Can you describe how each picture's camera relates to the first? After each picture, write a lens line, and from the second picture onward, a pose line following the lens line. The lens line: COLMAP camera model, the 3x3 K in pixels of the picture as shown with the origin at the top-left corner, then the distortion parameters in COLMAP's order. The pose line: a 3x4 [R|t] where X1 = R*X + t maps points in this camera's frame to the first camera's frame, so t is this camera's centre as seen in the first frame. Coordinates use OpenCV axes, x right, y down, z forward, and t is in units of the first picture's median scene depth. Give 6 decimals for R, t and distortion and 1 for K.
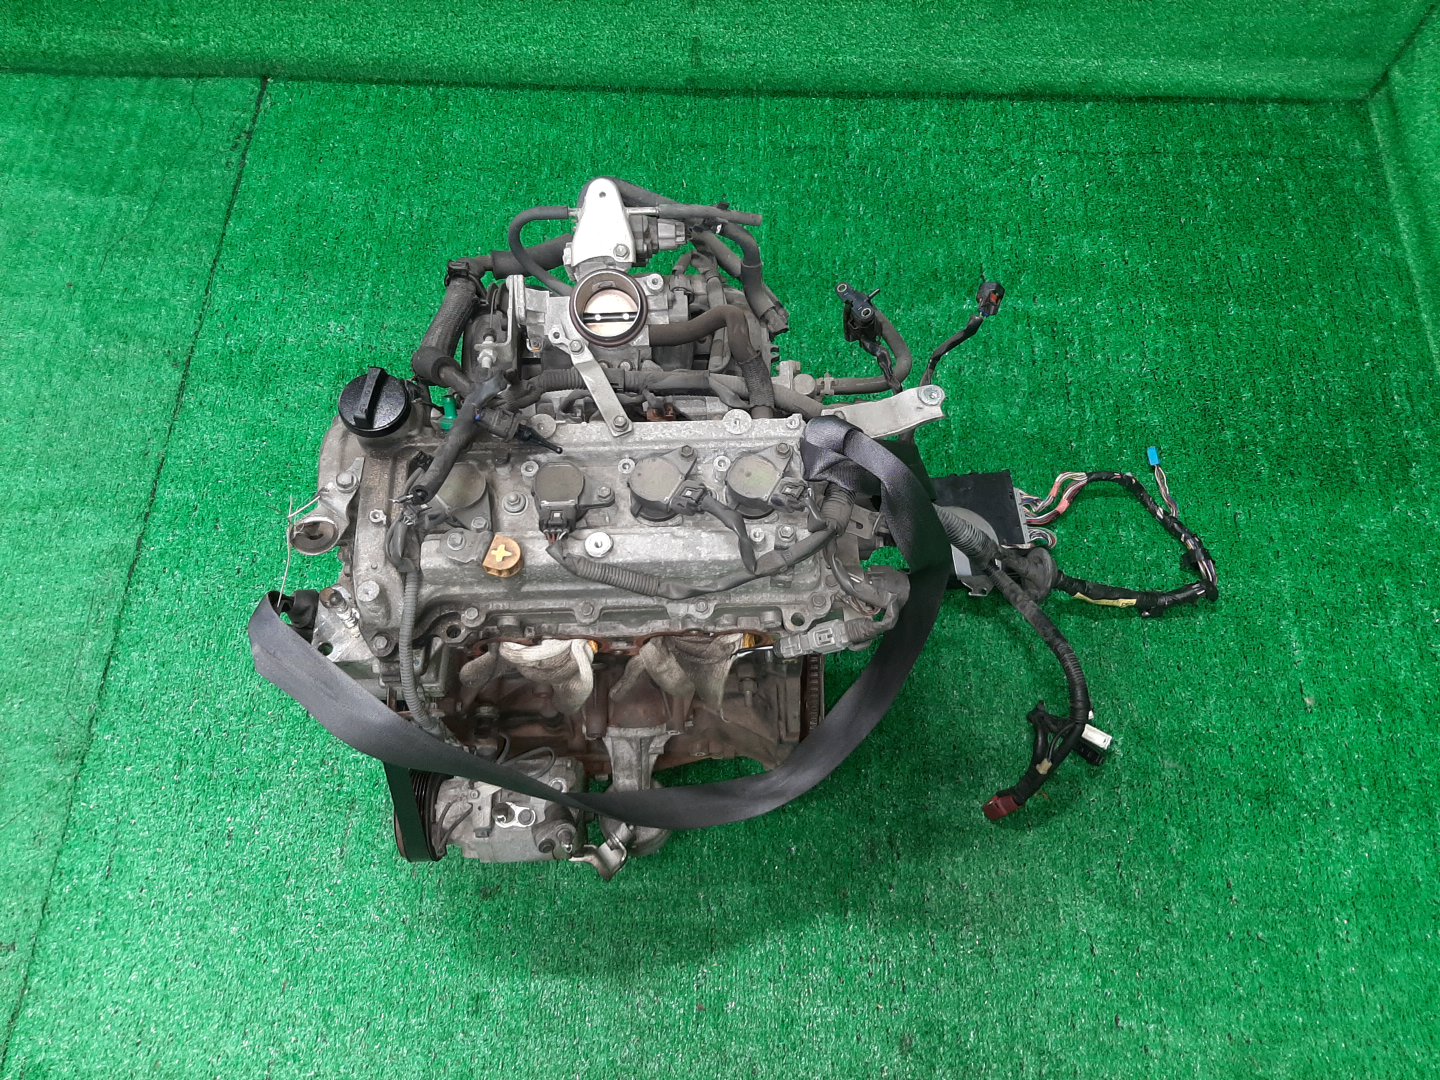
lens RADIAL K [[1100.0, 0, 725.5], [0, 1100.0, 537.8], [0, 0, 1]] dist [0.025463, -0.067858]
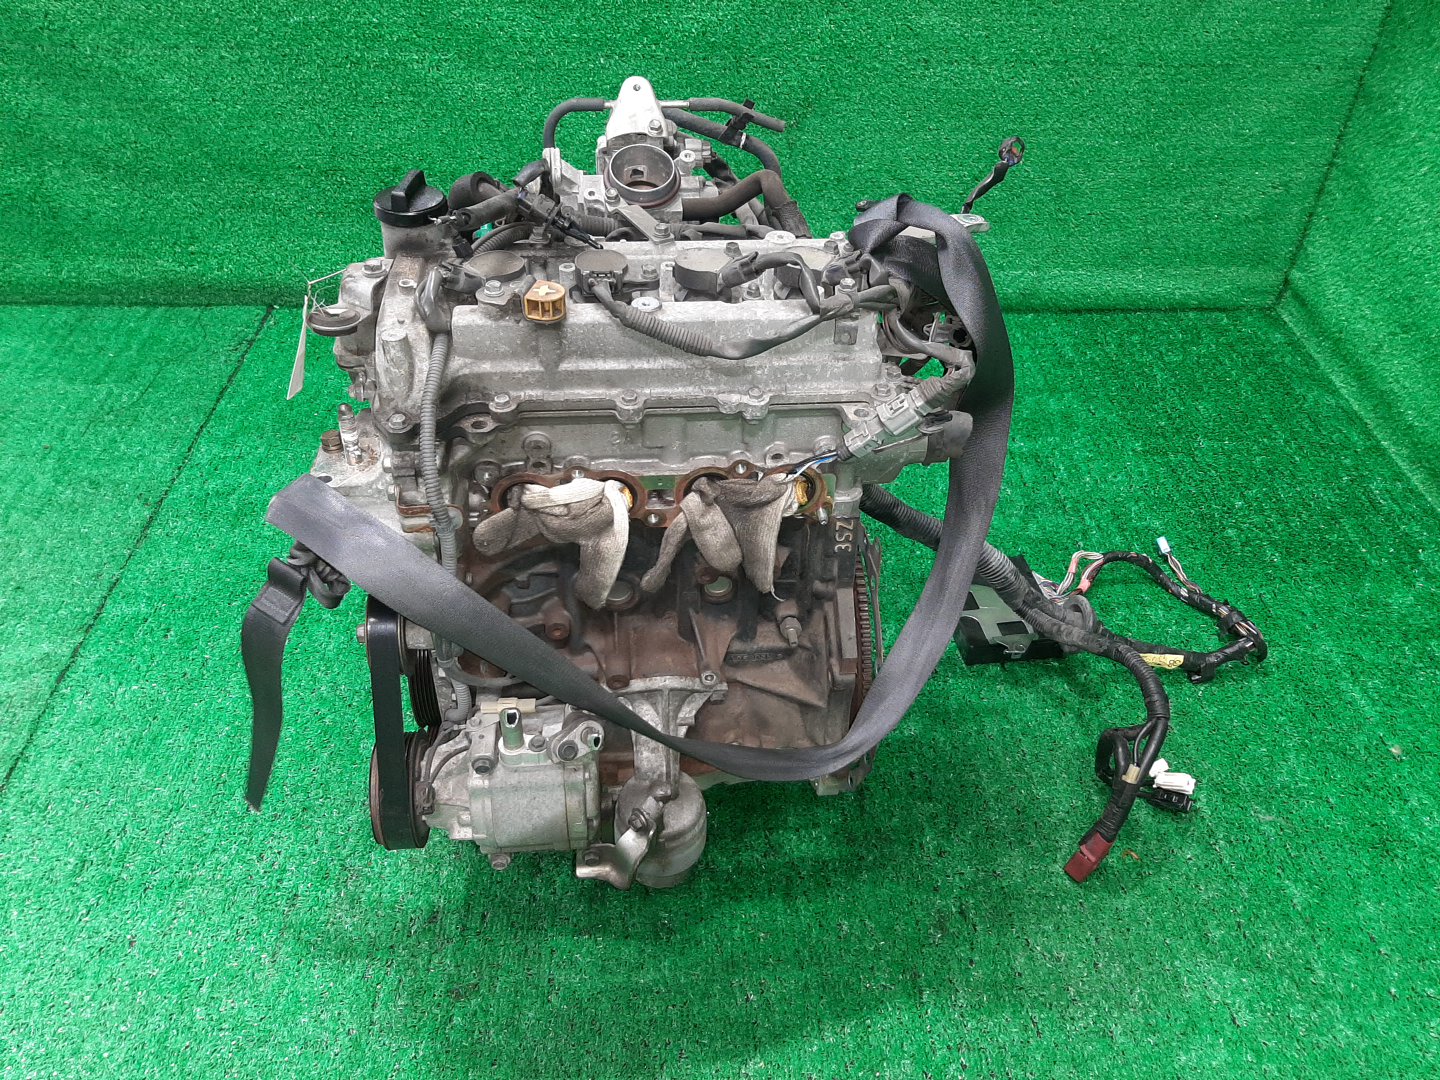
lens RADIAL K [[1100.0, 0, 726.2], [0, 1100.0, 529.4], [0, 0, 1]] dist [0.025463, -0.067858]
pose [[0.997740, -0.023727, 0.062870, -0.066781], [0.048291, 0.903765, -0.425296, 0.344356], [-0.046729, 0.427371, 0.902868, 0.142547]]
